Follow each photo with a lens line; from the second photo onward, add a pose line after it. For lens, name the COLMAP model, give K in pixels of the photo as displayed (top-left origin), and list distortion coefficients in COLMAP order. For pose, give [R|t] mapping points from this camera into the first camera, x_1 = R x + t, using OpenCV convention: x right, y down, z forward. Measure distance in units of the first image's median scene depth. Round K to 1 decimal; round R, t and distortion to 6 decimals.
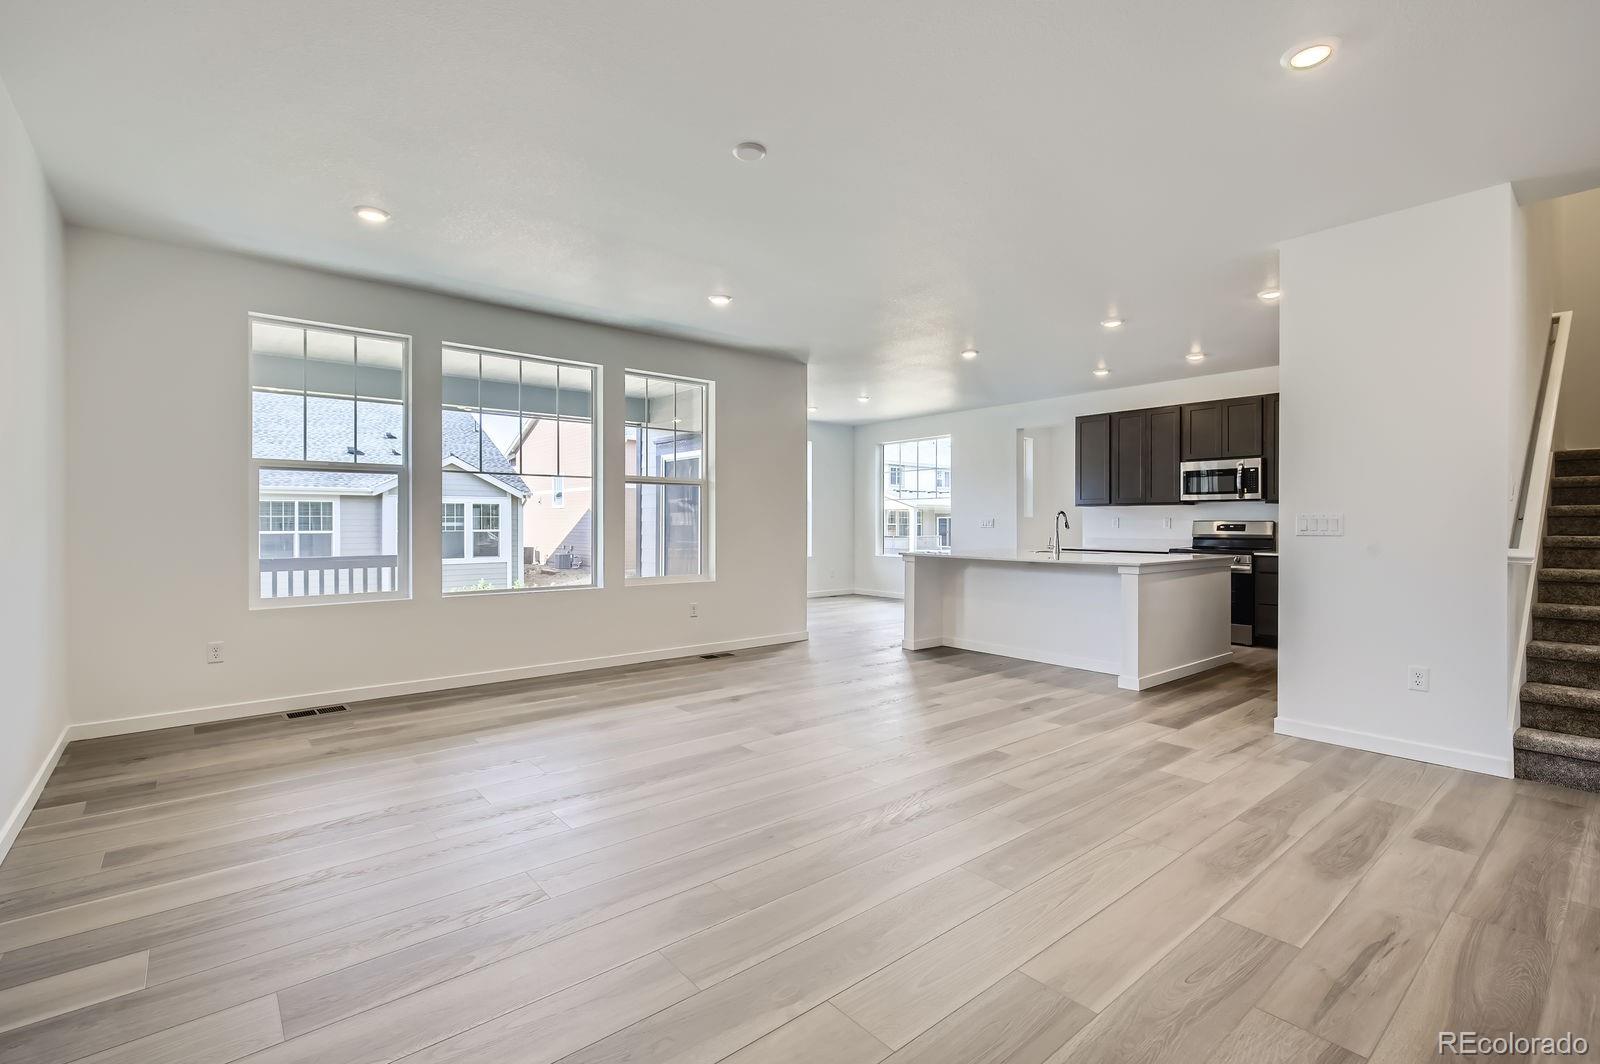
lens RADIAL K [[723.5, 0, 806.5], [0, 723.5, 522.2], [0, 0, 1]] dist [-0.002280, -0.000209]
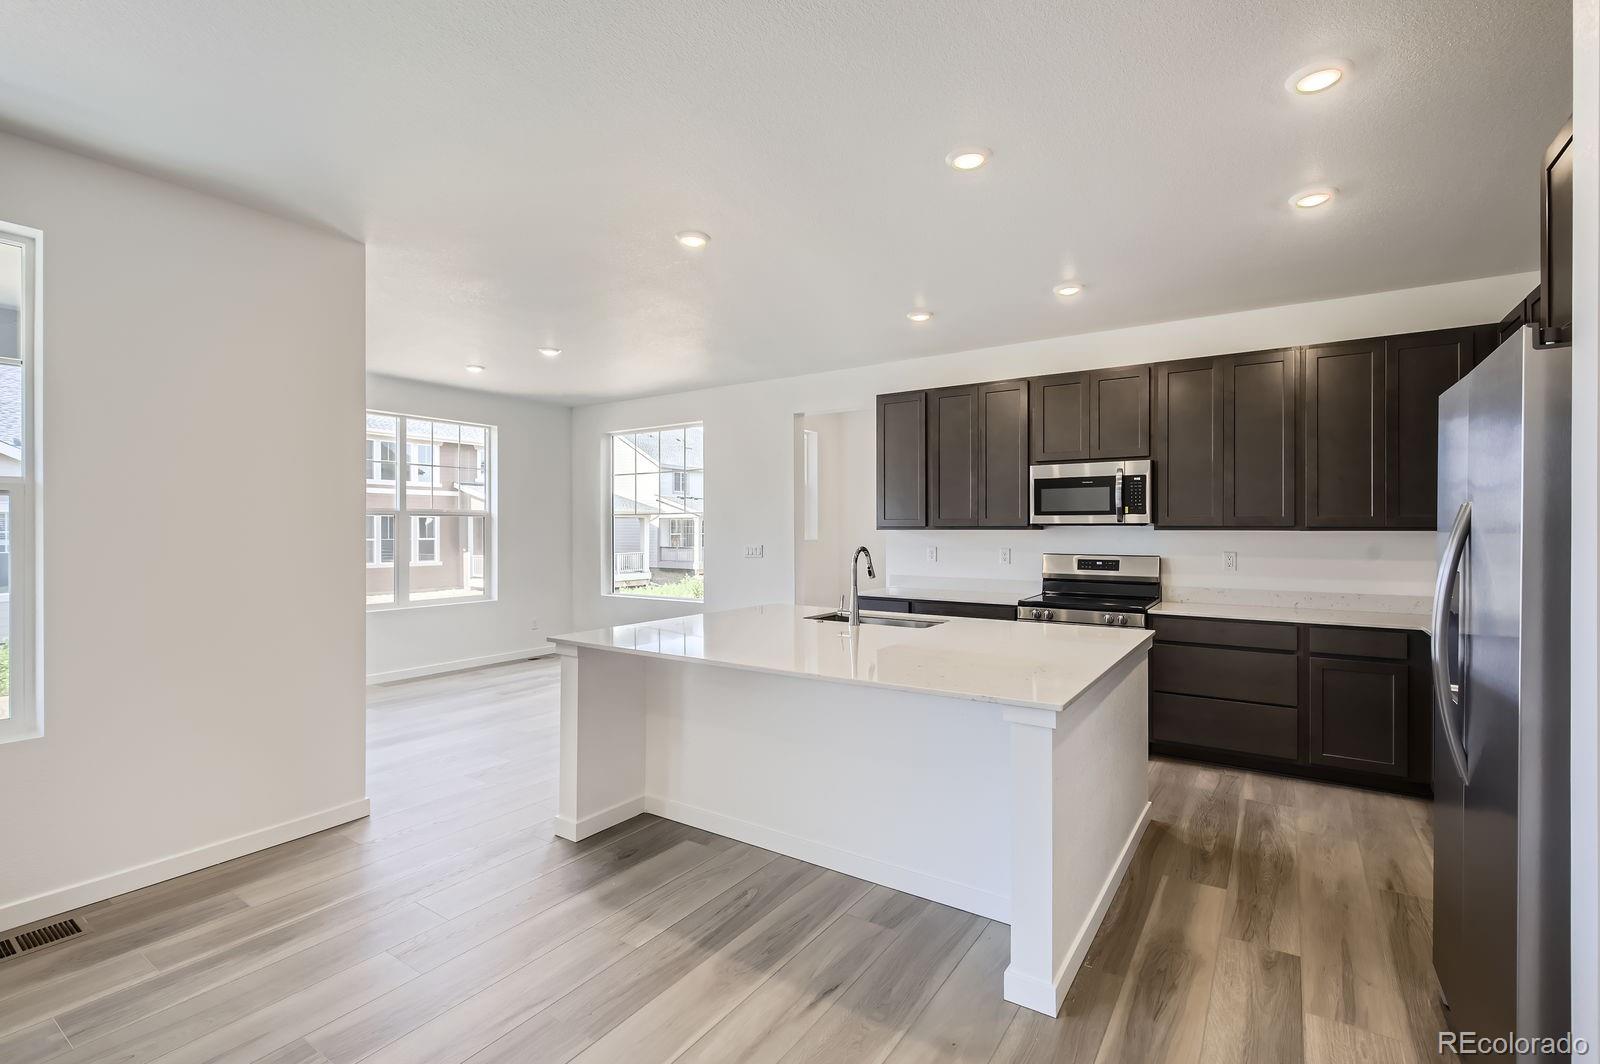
lens RADIAL K [[723.5, 0, 803.5], [0, 723.5, 533.7], [0, 0, 1]] dist [-0.002280, -0.000209]
pose [[0.961377, -0.002690, 0.275222, 0.129198], [0.000704, 0.999973, 0.007315, -0.023815], [-0.275235, -0.006839, 0.961353, 0.394285]]
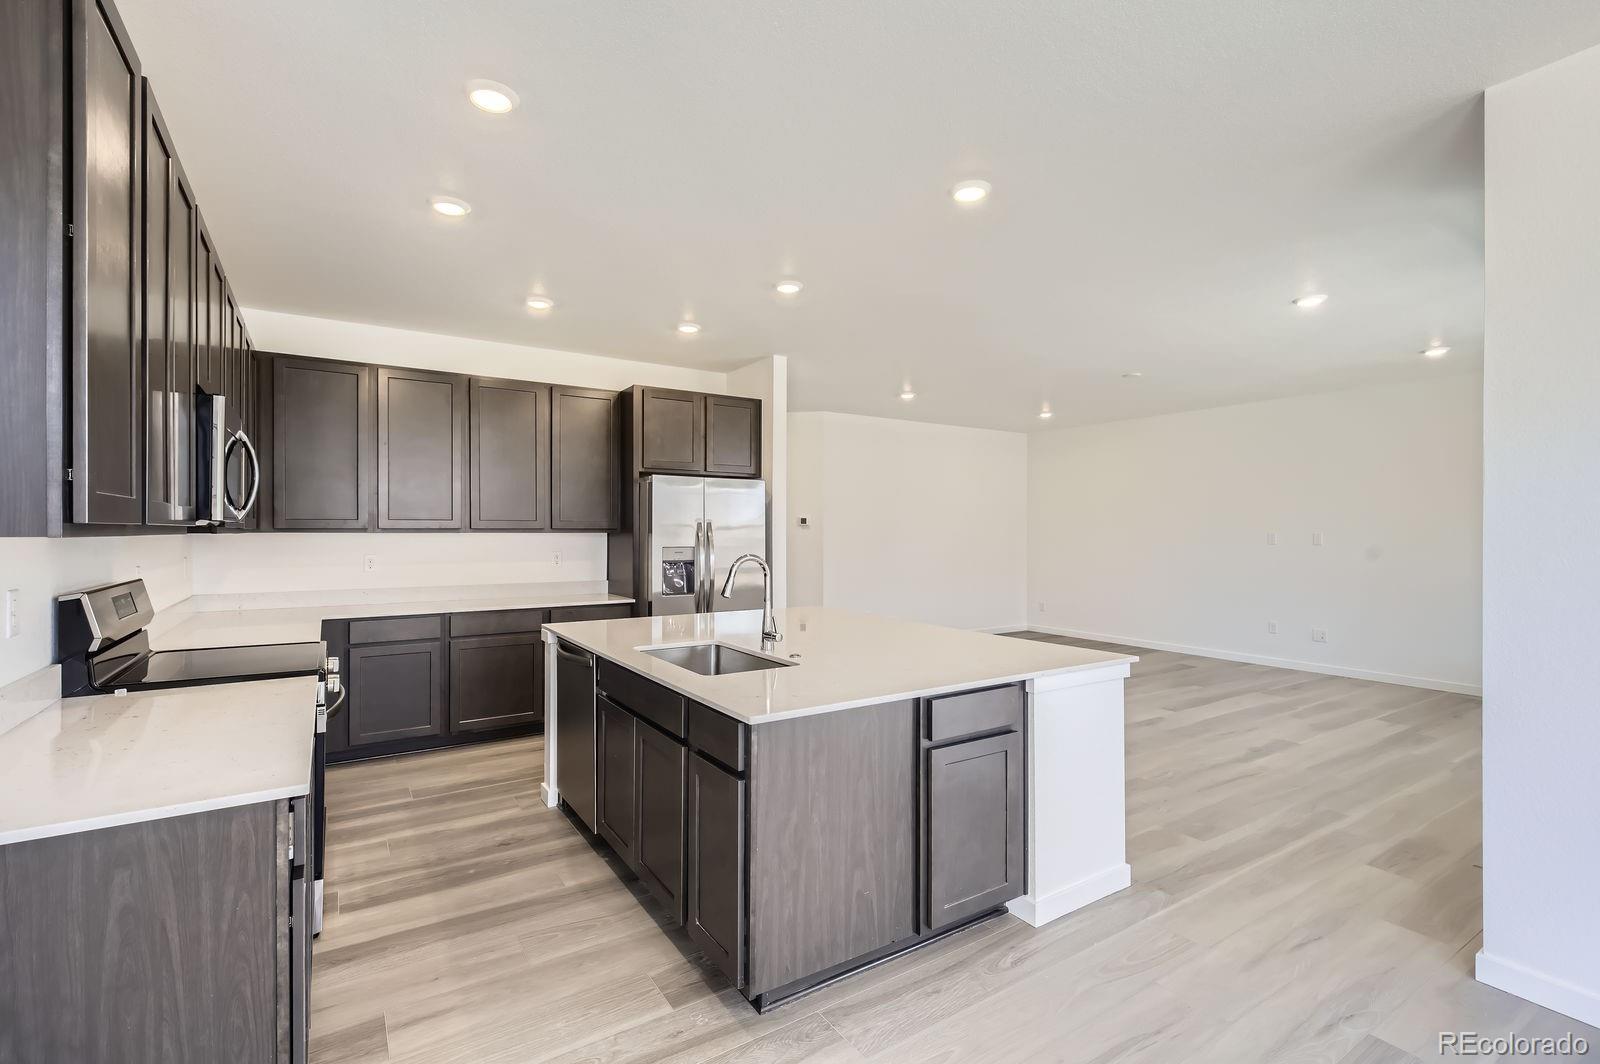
lens RADIAL K [[723.5, 0, 803.1], [0, 723.5, 537.0], [0, 0, 1]] dist [-0.002280, -0.000209]
pose [[-0.992454, -0.000356, 0.122621, 0.955684], [-0.000591, 0.999998, -0.001884, 0.017996], [-0.122620, -0.001942, -0.992452, 7.757615]]
